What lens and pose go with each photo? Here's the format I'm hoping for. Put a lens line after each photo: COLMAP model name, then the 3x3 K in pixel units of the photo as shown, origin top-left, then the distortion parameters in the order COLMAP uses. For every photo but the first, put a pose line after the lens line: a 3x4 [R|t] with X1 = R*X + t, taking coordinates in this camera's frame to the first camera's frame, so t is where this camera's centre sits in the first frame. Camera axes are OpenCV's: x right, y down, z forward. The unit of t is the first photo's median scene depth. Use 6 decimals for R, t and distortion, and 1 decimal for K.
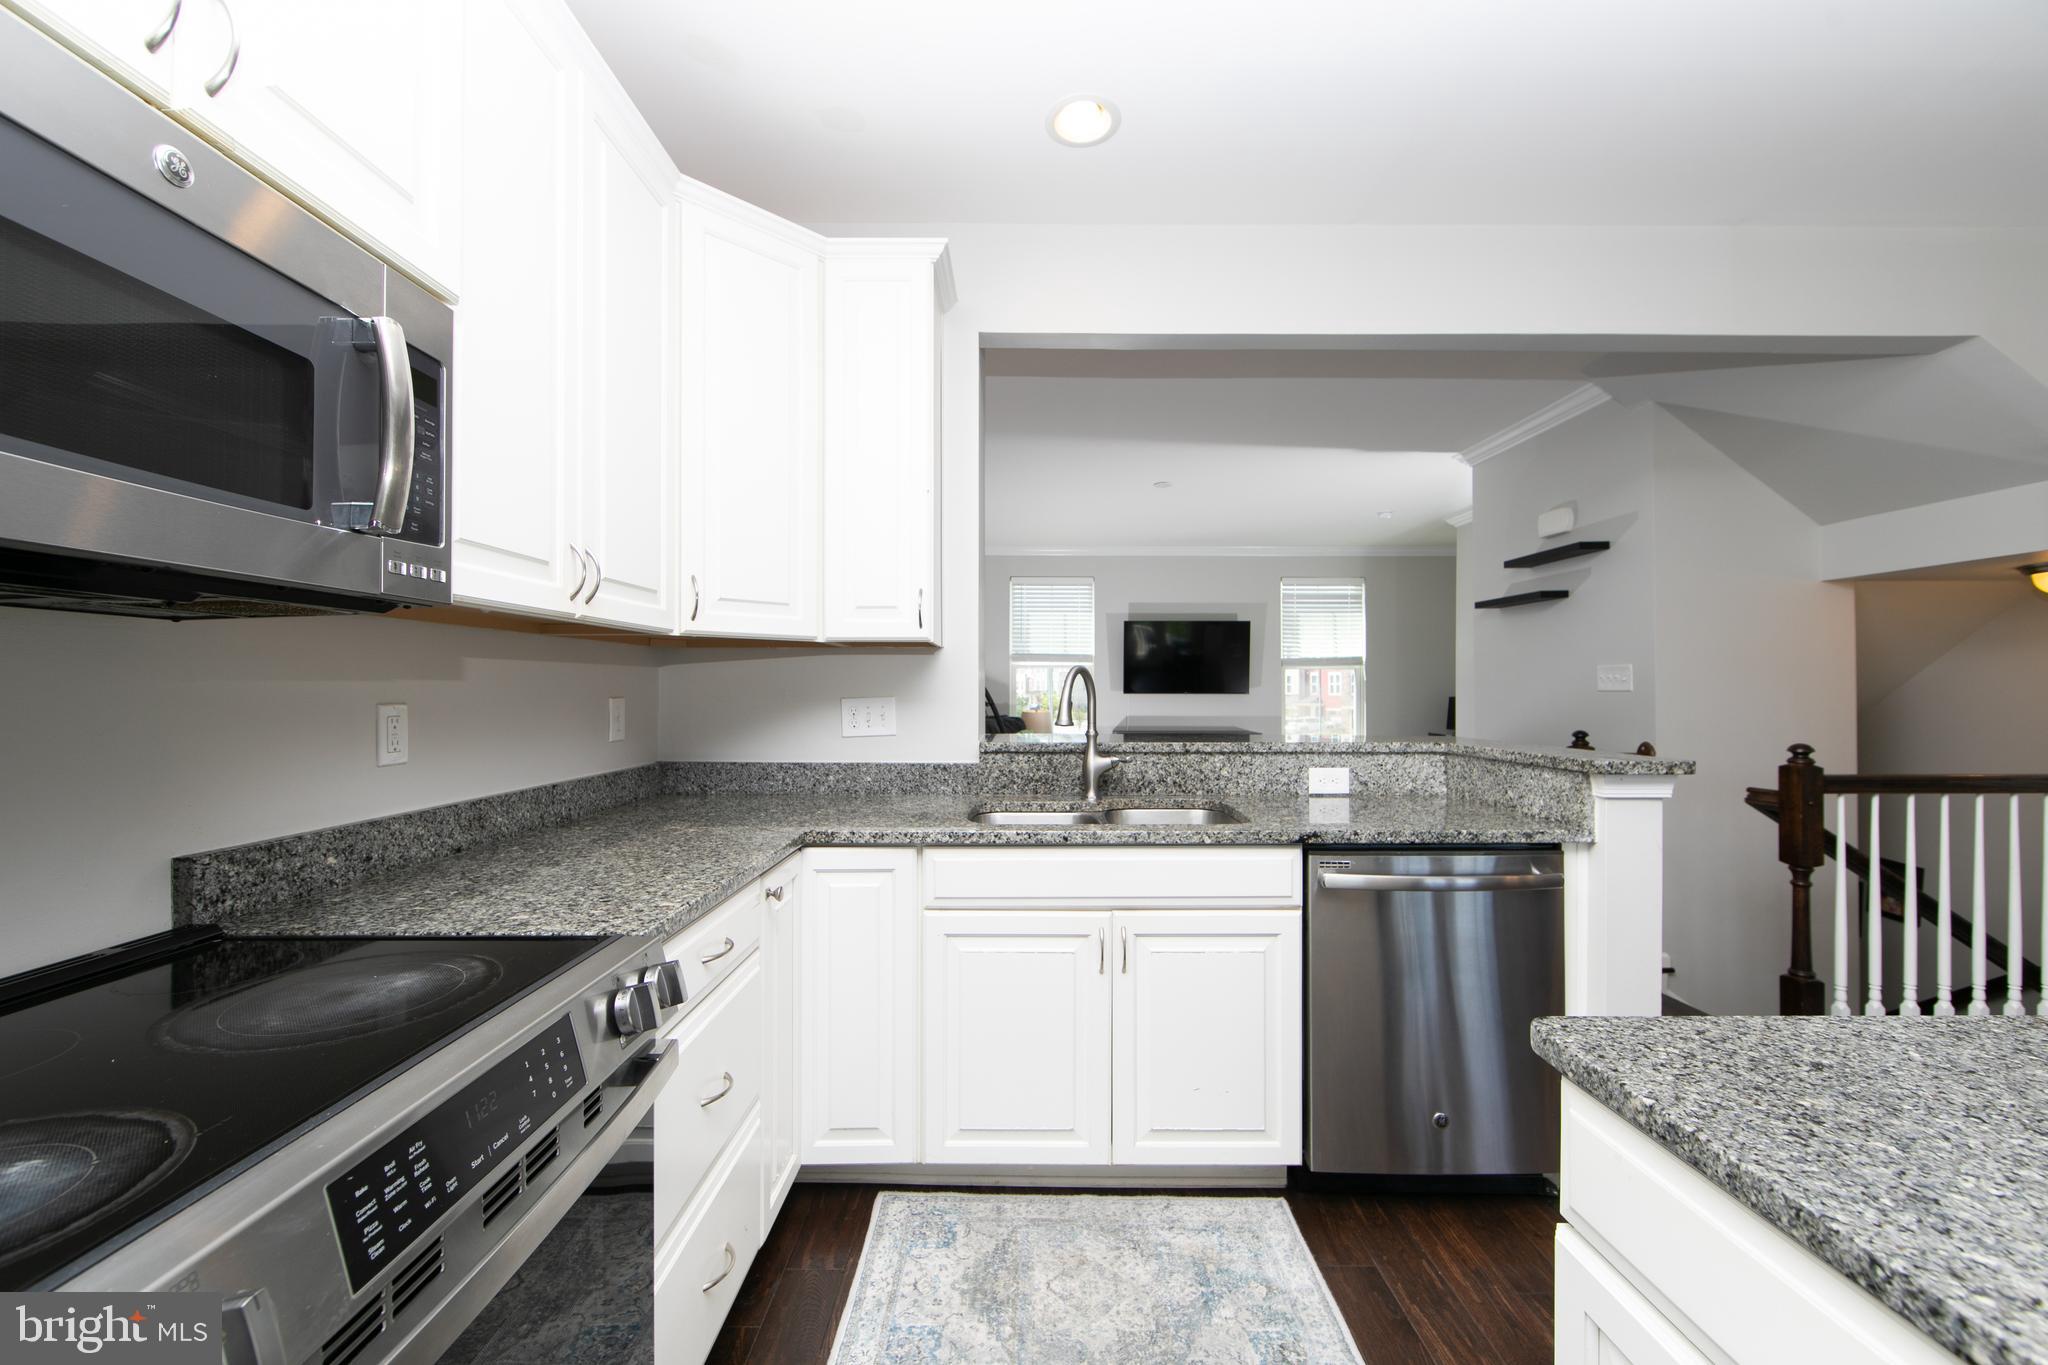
lens RADIAL K [[798.8, 0, 1021.9], [0, 798.8, 684.8], [0, 0, 1]] dist [-0.004930, 0.000231]
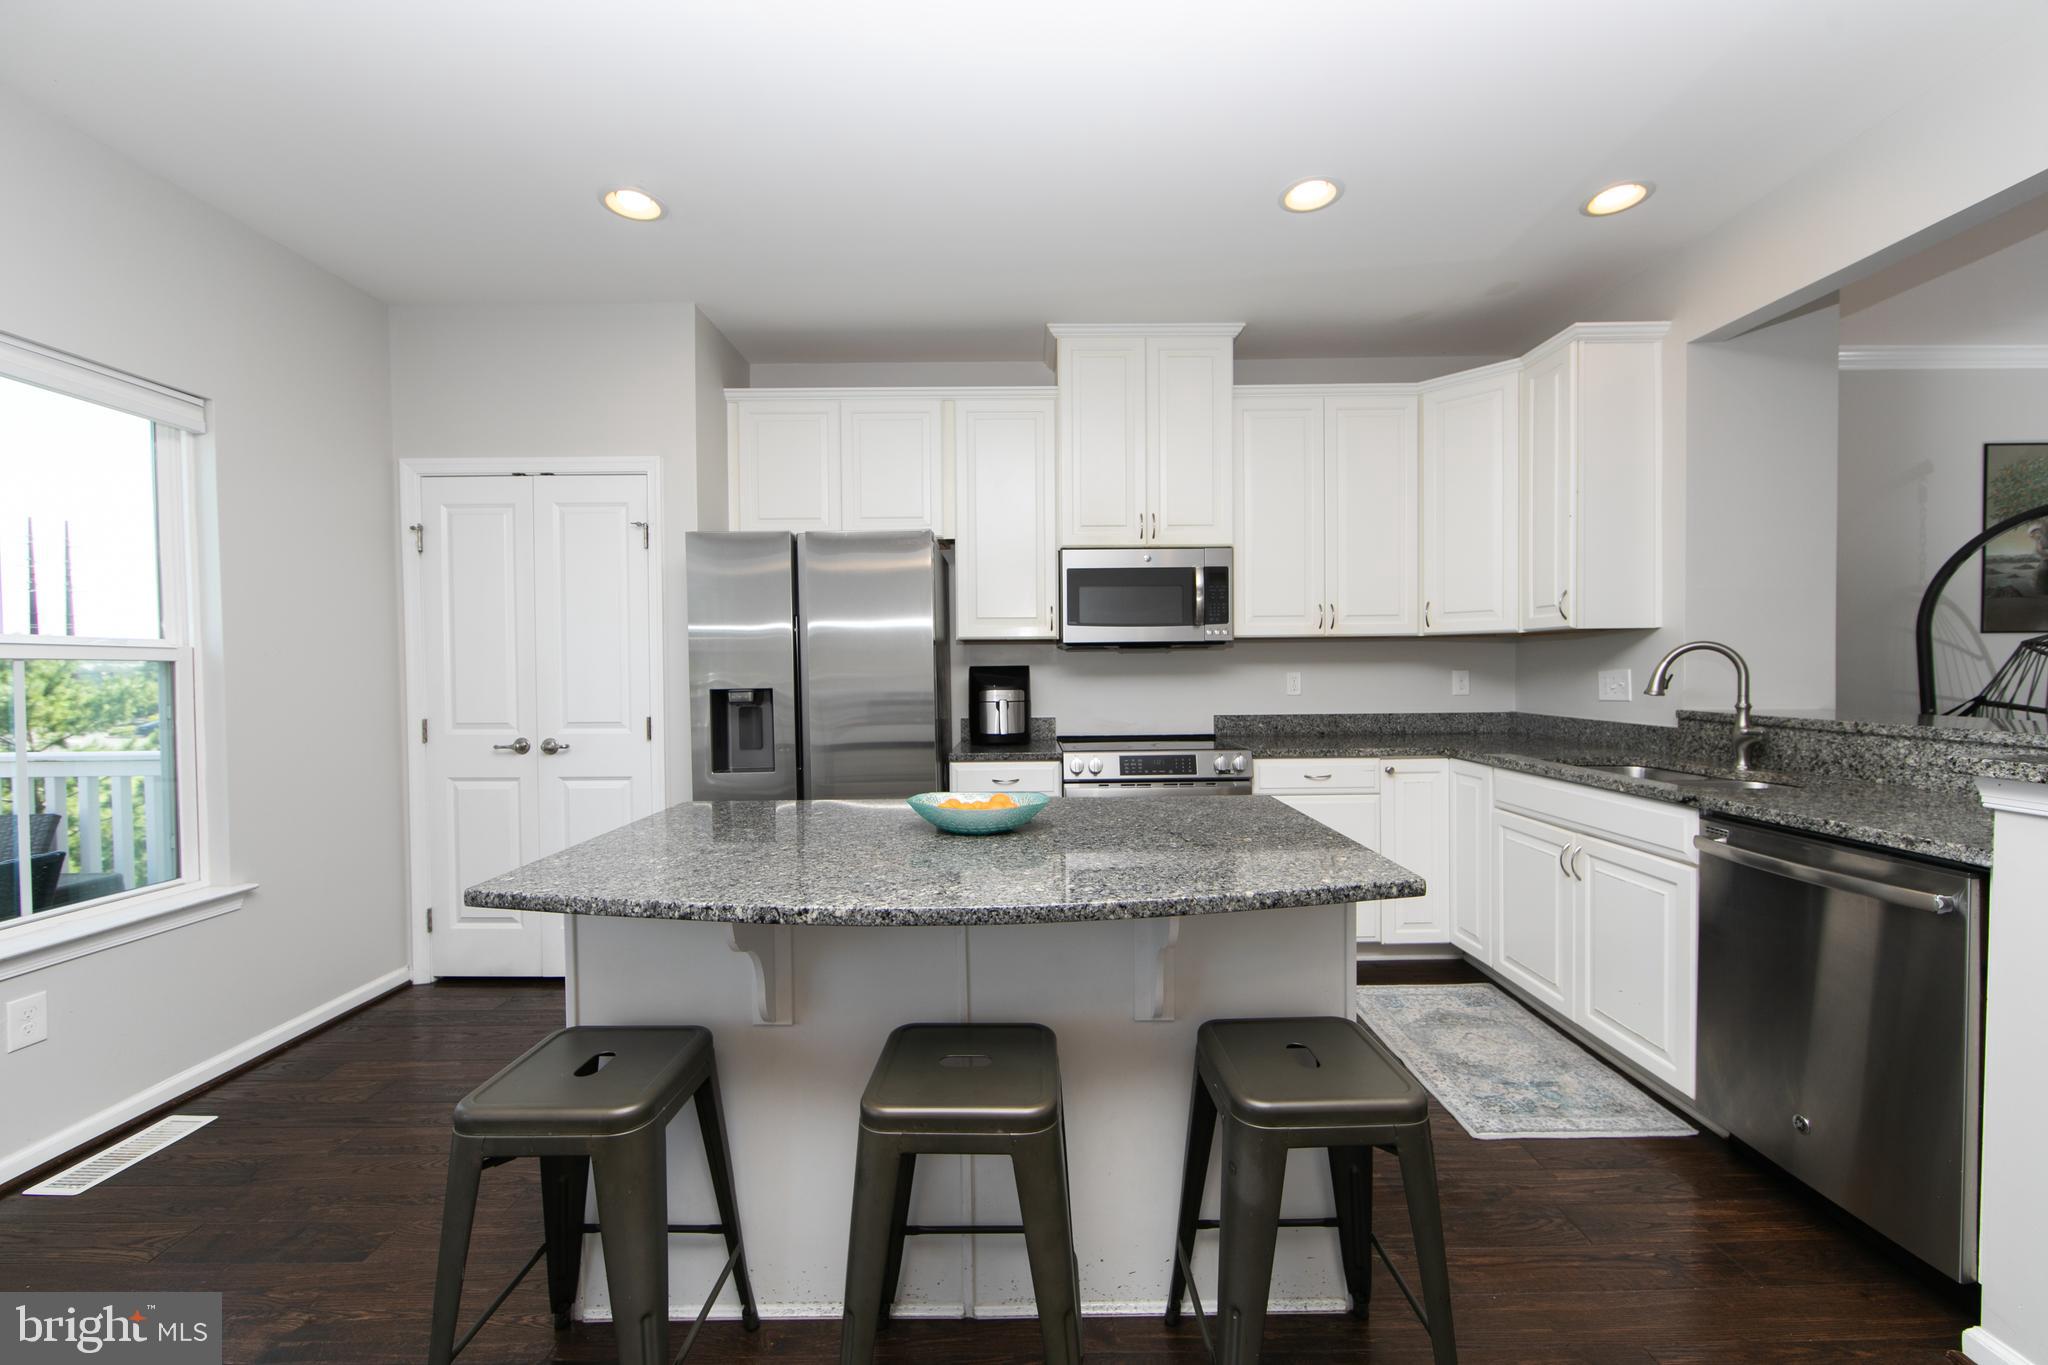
lens RADIAL K [[798.8, 0, 1021.9], [0, 798.8, 684.8], [0, 0, 1]] dist [-0.004930, 0.000231]
pose [[-0.004017, 0.022384, -0.999741, 1.105448], [0.015372, 0.999633, 0.022320, -0.003272], [0.999874, -0.015278, -0.004360, 0.072723]]
